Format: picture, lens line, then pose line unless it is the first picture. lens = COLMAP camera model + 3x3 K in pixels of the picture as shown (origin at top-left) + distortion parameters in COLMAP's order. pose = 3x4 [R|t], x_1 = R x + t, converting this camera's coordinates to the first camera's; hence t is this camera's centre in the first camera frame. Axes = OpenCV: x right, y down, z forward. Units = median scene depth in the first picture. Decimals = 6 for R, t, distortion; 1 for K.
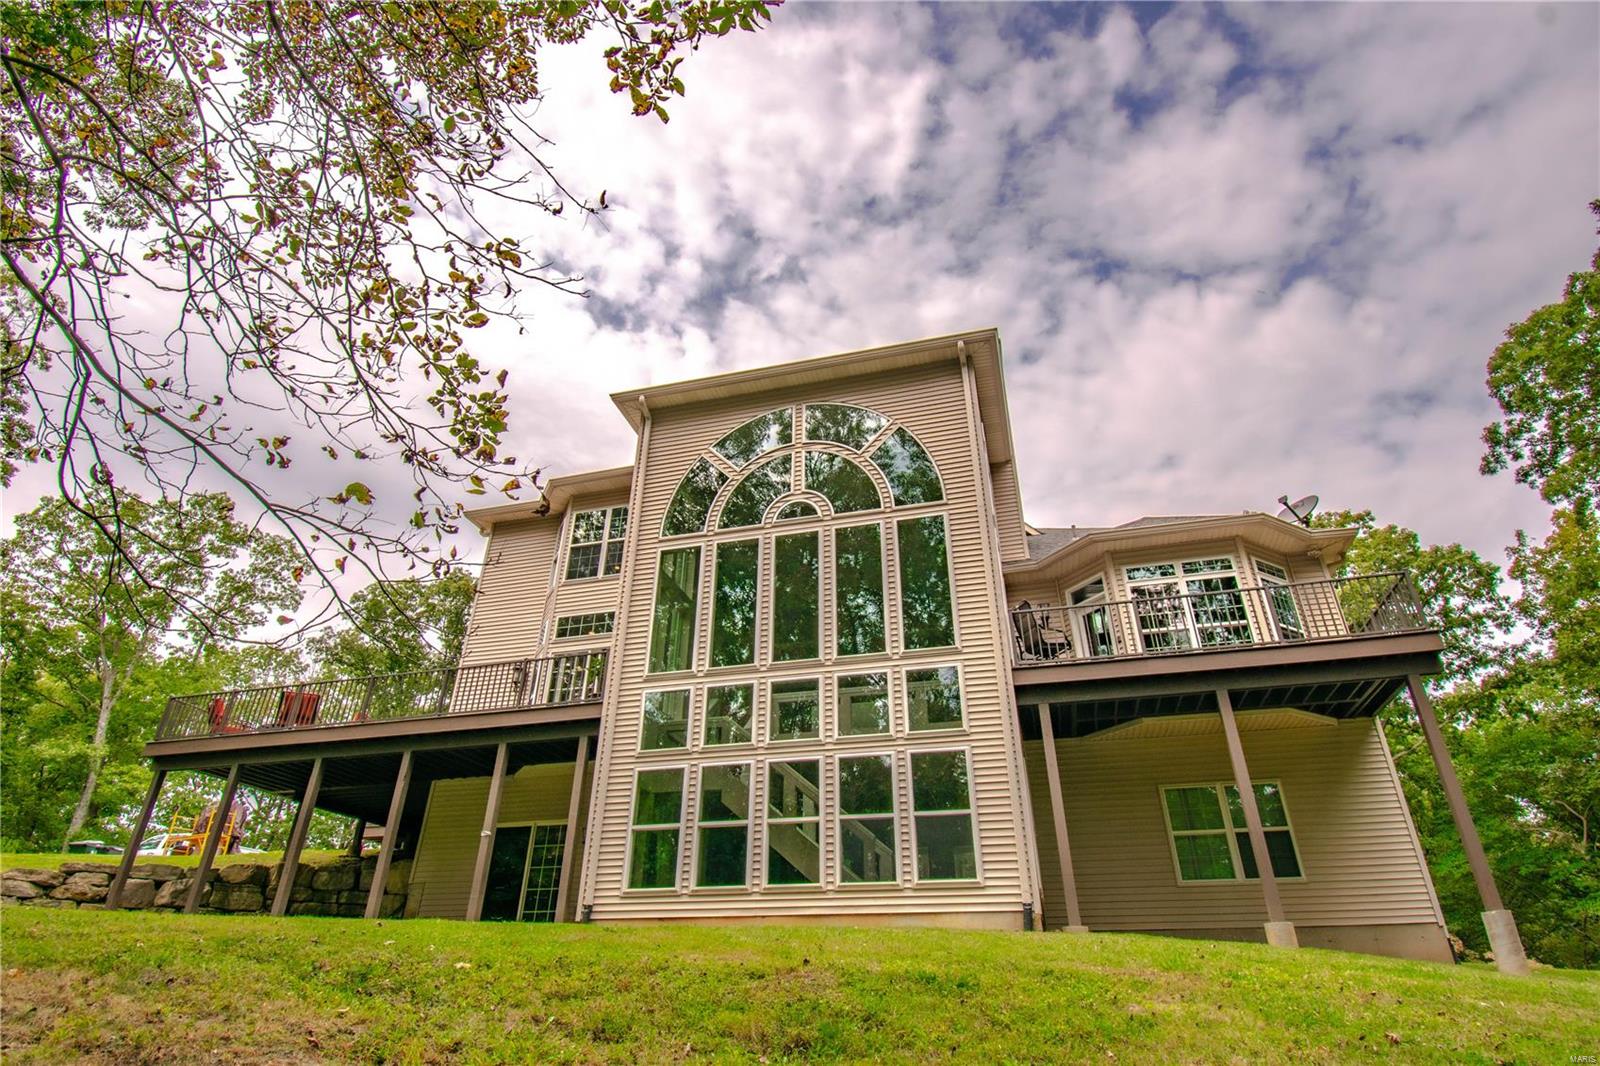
lens RADIAL K [[818.9, 0, 797.3], [0, 818.9, 529.8], [0, 0, 1]] dist [-0.002185, -0.002455]
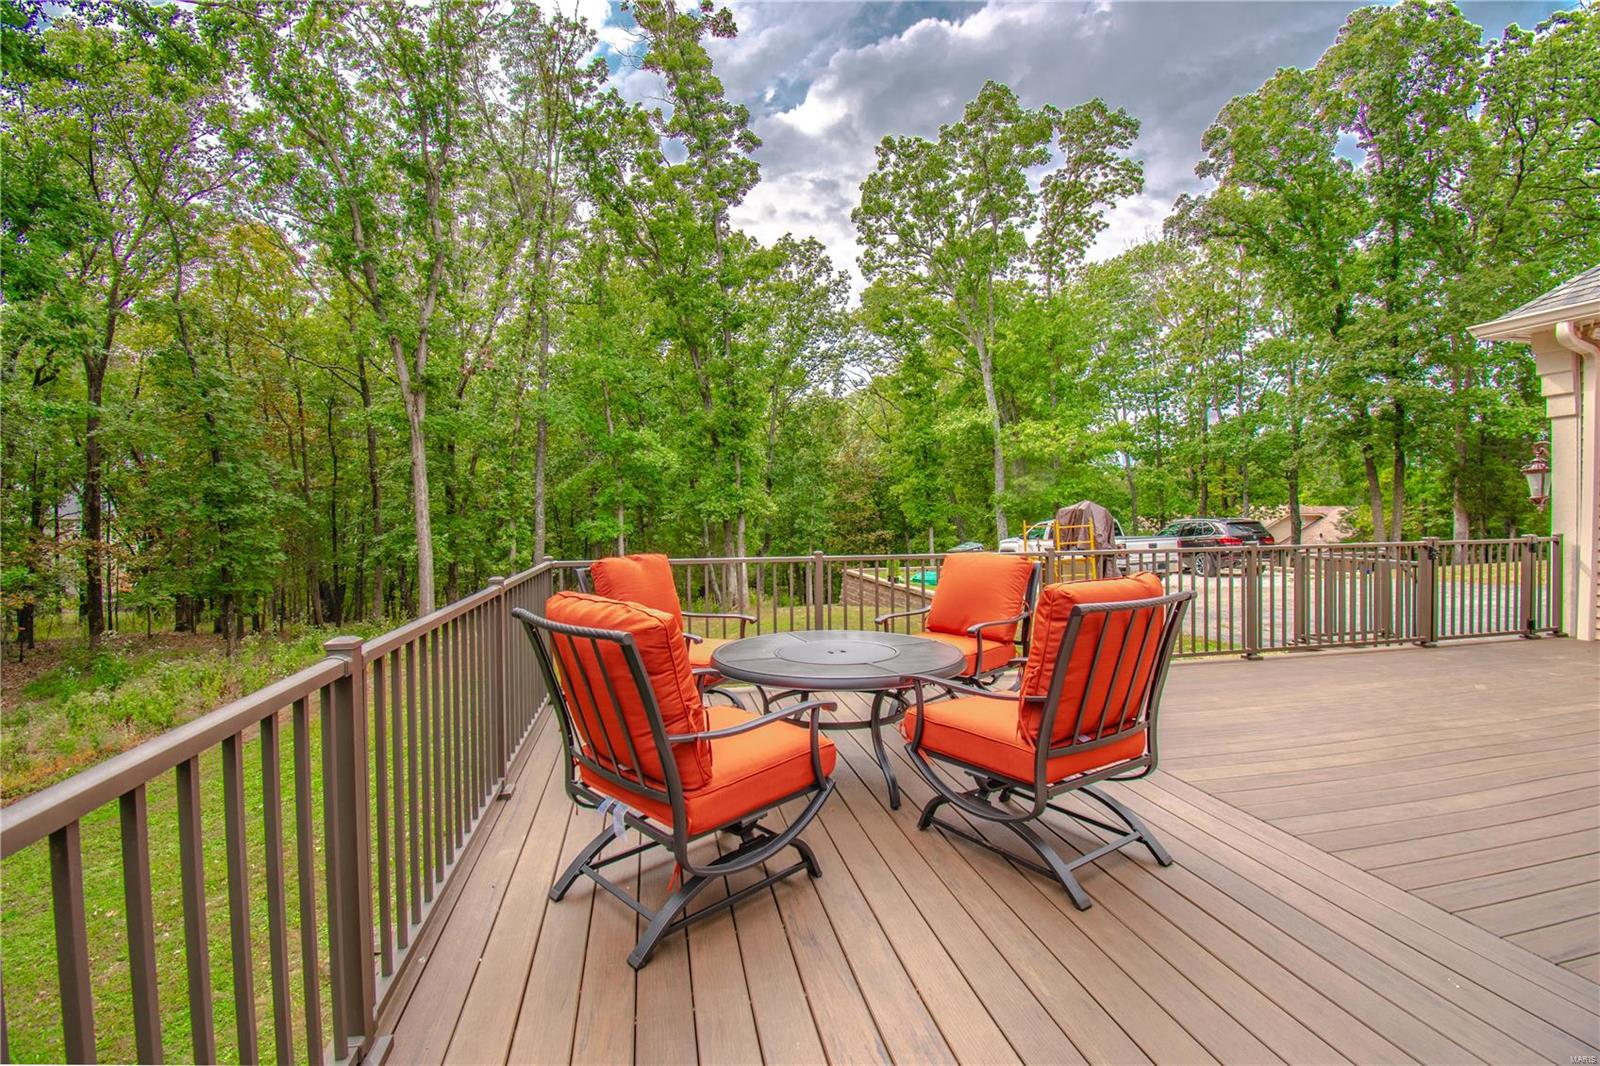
lens RADIAL K [[720.4, 0, 795.8], [0, 720.4, 529.0], [0, 0, 1]] dist [-0.014879, -0.000884]
pose [[0.450482, 0.007534, -0.892754, -0.496606], [0.462113, 0.853620, 0.240385, 0.182377], [0.763883, -0.520842, 0.381059, 1.051092]]
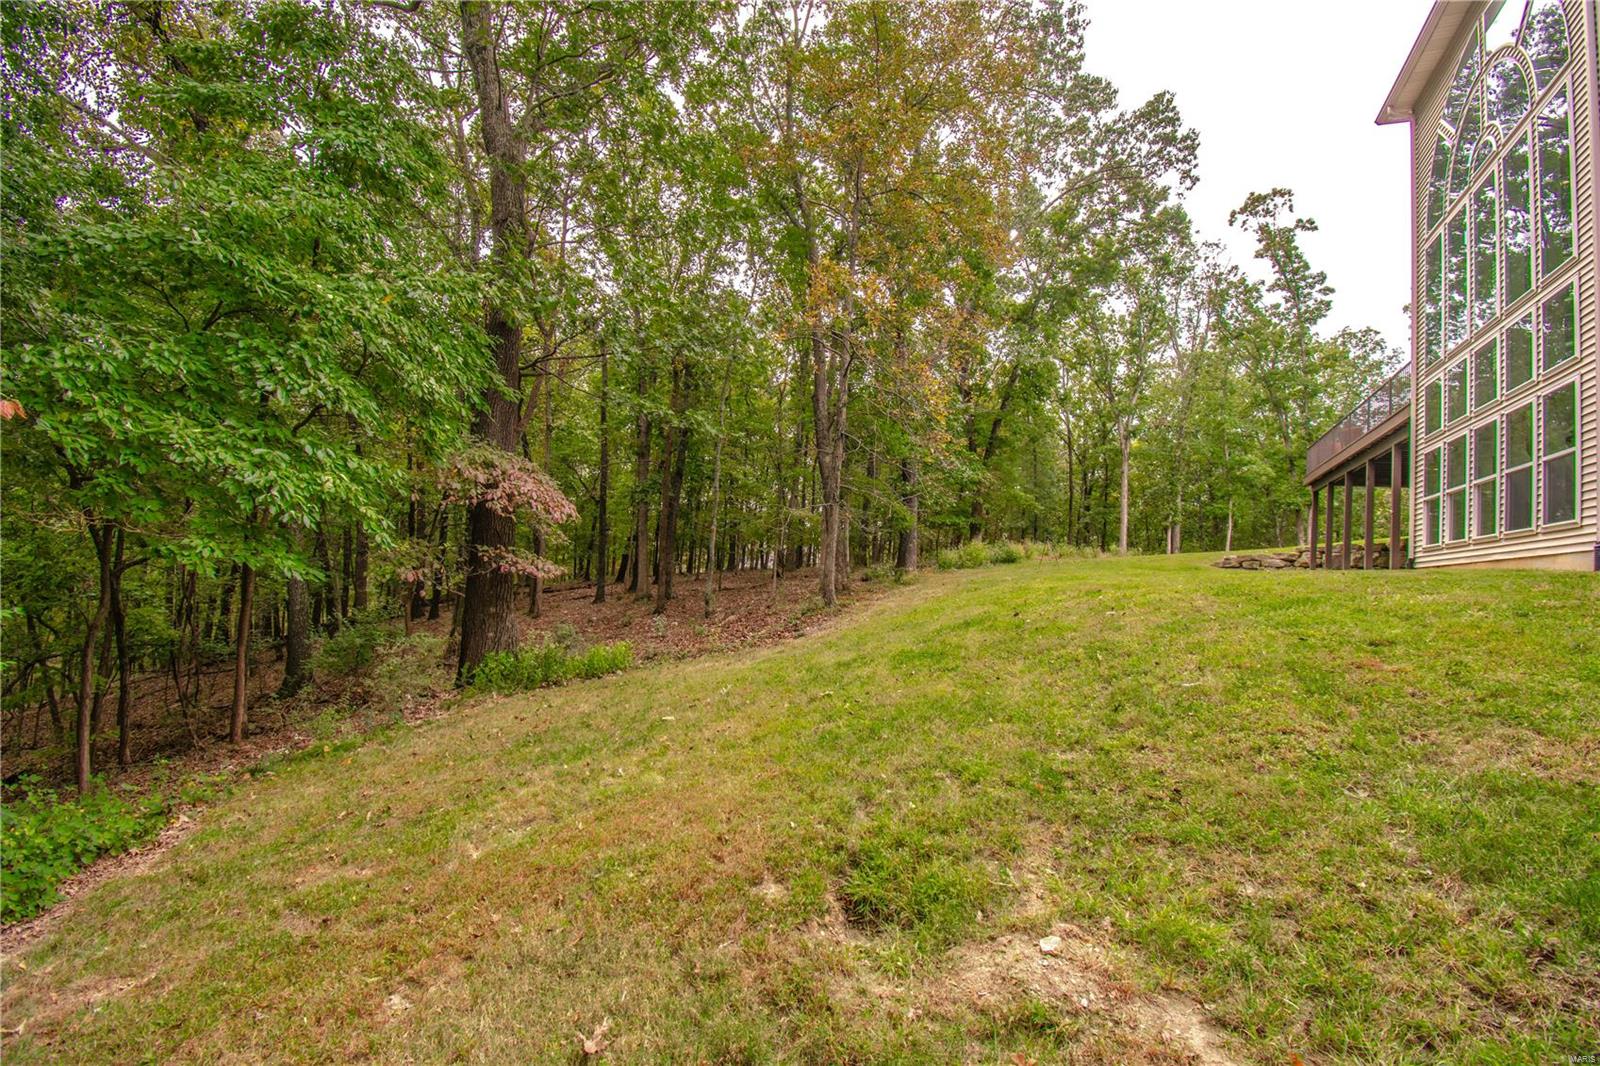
lens RADIAL K [[720.4, 0, 799.7], [0, 720.4, 528.7], [0, 0, 1]] dist [-0.014879, -0.000884]
pose [[-0.162215, -0.078588, -0.983621, 0.824870], [0.427667, 0.892736, -0.141856, 0.127782], [0.889262, -0.443673, -0.111206, 0.223388]]
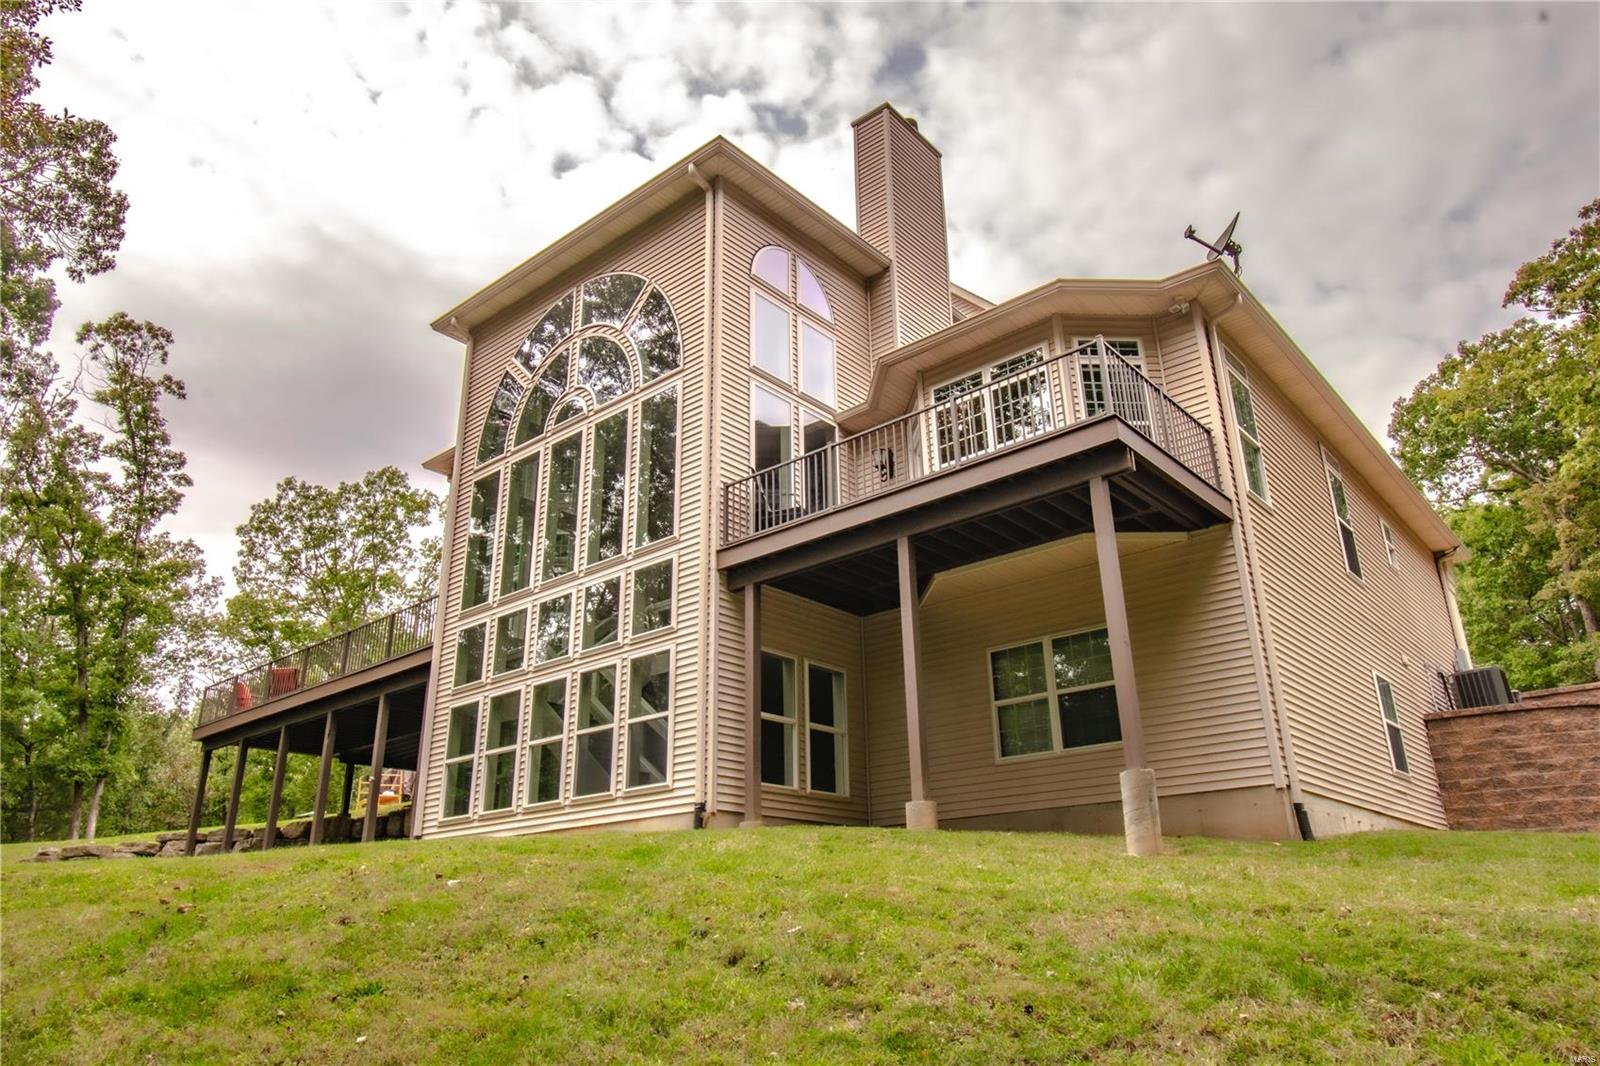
lens RADIAL K [[1068.5, 0, 807.8], [0, 1068.5, 528.7], [0, 0, 1]] dist [-0.000879, -0.000869]
pose [[0.902297, -0.181484, -0.391055, 0.655134], [0.239784, 0.965091, 0.105375, 0.038998], [0.358279, -0.188848, 0.914315, -0.010446]]
